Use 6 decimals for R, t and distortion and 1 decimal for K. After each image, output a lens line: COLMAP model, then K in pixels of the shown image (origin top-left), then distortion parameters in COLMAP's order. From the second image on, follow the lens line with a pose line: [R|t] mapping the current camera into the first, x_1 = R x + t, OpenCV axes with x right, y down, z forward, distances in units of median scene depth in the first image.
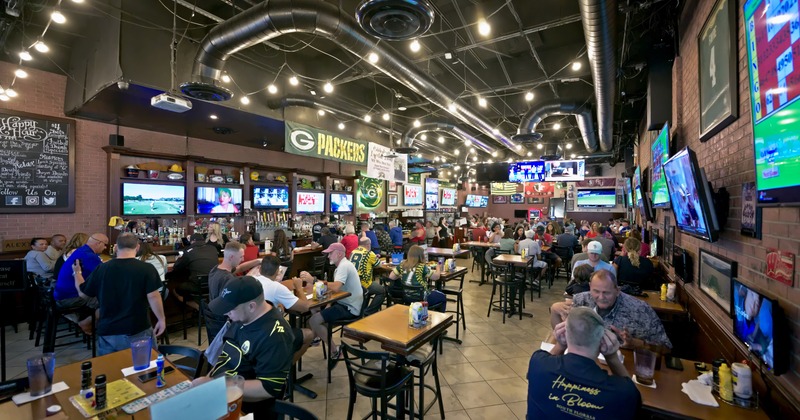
lens RADIAL K [[321.0, 0, 404.6], [0, 321.0, 211.8], [0, 0, 1]] dist [-0.025644, -0.000186]
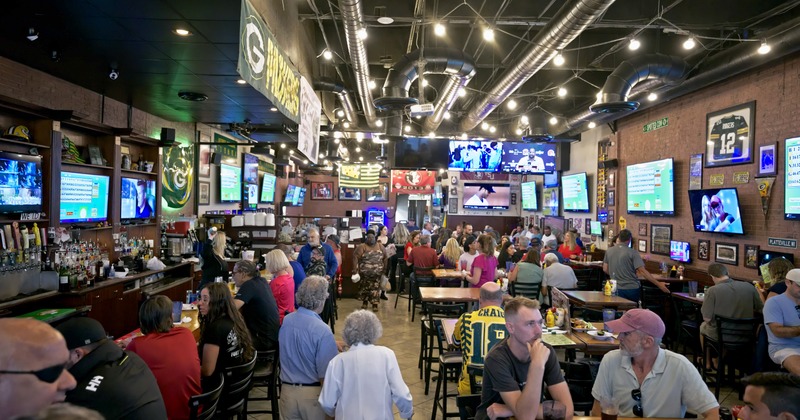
lens RADIAL K [[511.7, 0, 404.5], [0, 511.7, 209.9], [0, 0, 1]] dist [0.005373, -0.002643]
pose [[0.823092, 0.004793, 0.567888, -0.384577], [-0.004171, 0.999988, -0.002395, -0.015689], [-0.567893, -0.000398, 0.823102, 0.269277]]
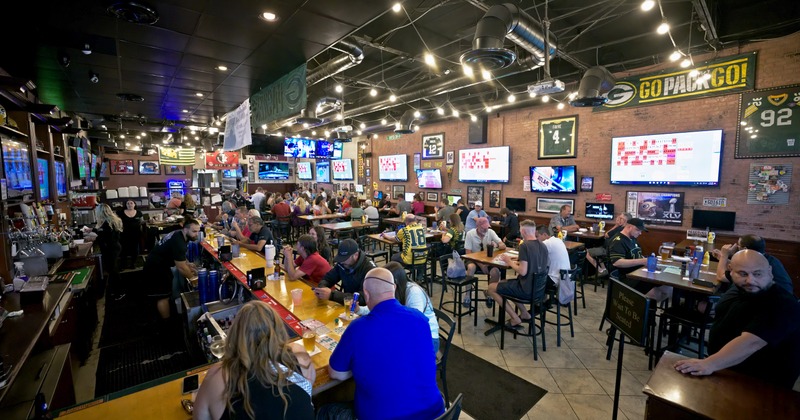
lens RADIAL K [[321.0, 0, 403.3], [0, 321.0, 212.3], [0, 0, 1]] dist [-0.025644, -0.000186]
pose [[0.281417, -0.109741, 0.953290, -0.683301], [0.014927, 0.993820, 0.110000, -0.026911], [-0.959470, -0.016725, 0.281315, 0.418056]]
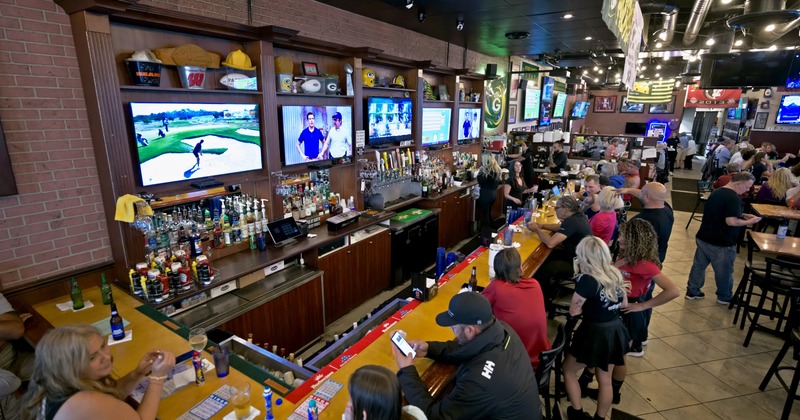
lens RADIAL K [[384.3, 0, 405.6], [0, 384.3, 208.2], [0, 0, 1]] dist [-0.008399, 0.000716]
pose [[0.999990, 0.000323, 0.004493, -0.408200], [-0.001370, 0.971966, 0.235116, -0.055313], [-0.004291, -0.235120, 0.971957, 0.378764]]
